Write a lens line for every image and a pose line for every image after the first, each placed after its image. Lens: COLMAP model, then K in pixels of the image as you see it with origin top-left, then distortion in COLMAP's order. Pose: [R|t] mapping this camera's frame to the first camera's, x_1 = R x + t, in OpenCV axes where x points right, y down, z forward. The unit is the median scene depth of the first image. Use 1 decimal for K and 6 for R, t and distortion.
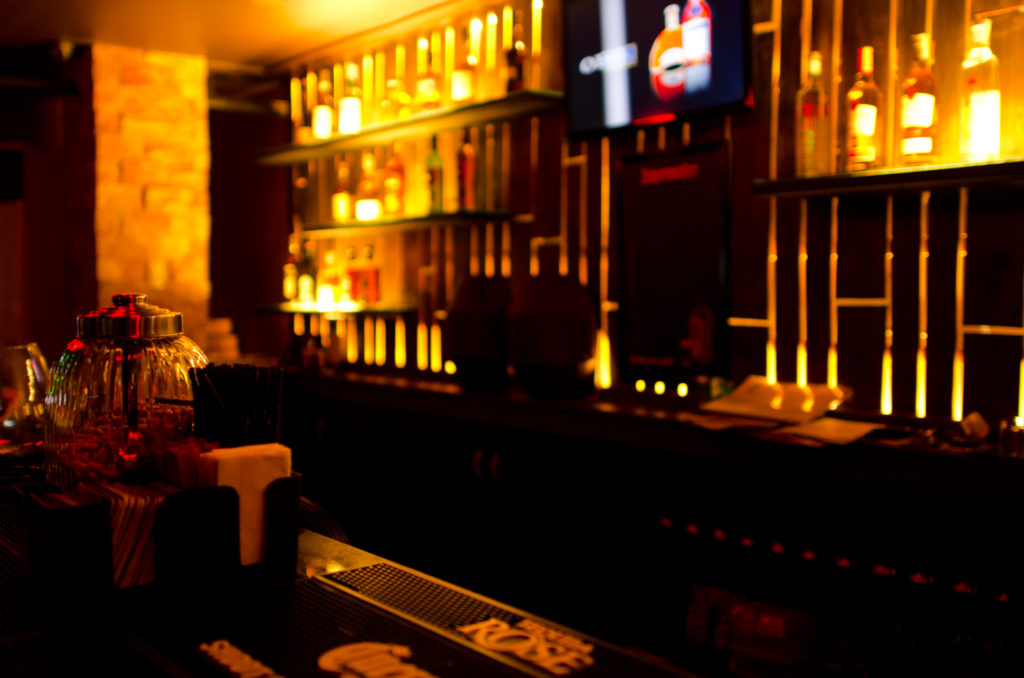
lens RADIAL K [[1061.2, 0, 512.0], [0, 1061.2, 339.0], [0, 0, 1]] dist [-0.020179, -0.000222]
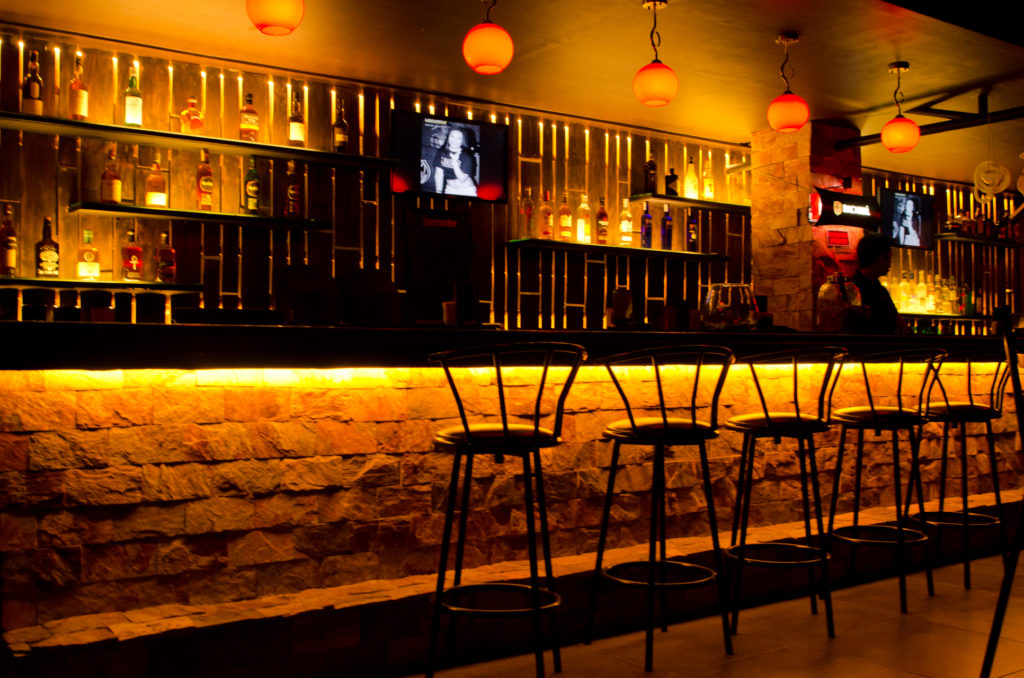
lens RADIAL K [[1061.2, 0, 512.0], [0, 1061.2, 339.0], [0, 0, 1]] dist [-0.020179, -0.000222]
pose [[0.038629, 0.007167, 0.999228, -2.010296], [0.040255, 0.999151, -0.008723, 0.084640], [-0.998442, 0.040561, 0.038308, 0.932101]]
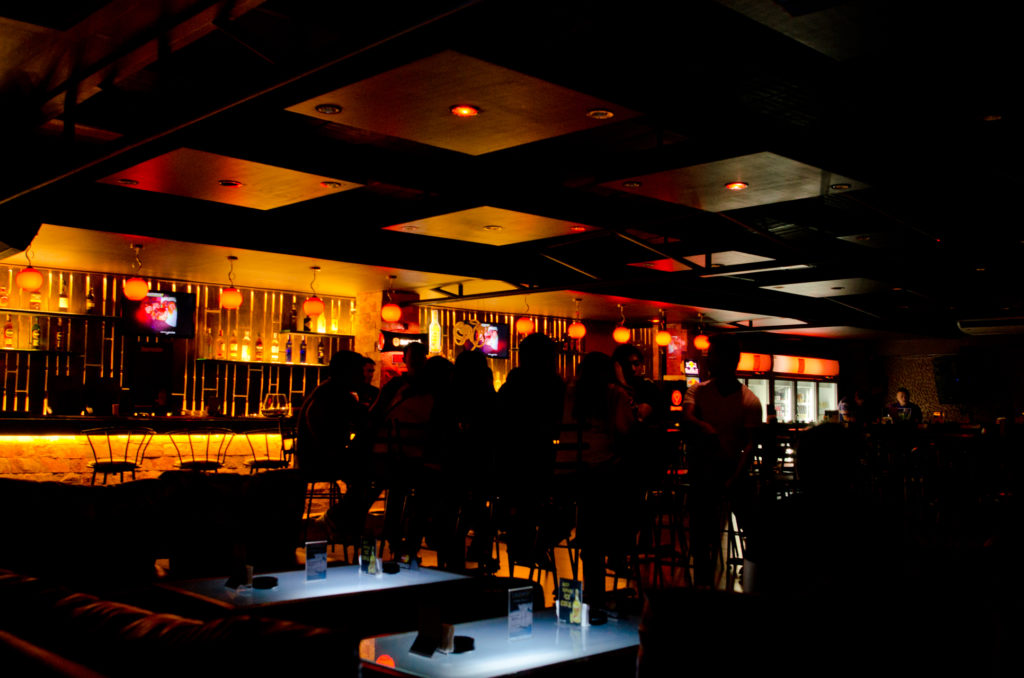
lens RADIAL K [[1061.2, 0, 512.0], [0, 1061.2, 339.0], [0, 0, 1]] dist [-0.020179, -0.000222]
pose [[-0.082208, 0.060485, 0.994778, -3.753444], [0.028046, 0.997902, -0.058357, 0.041408], [-0.996220, 0.023102, -0.083732, 0.175585]]
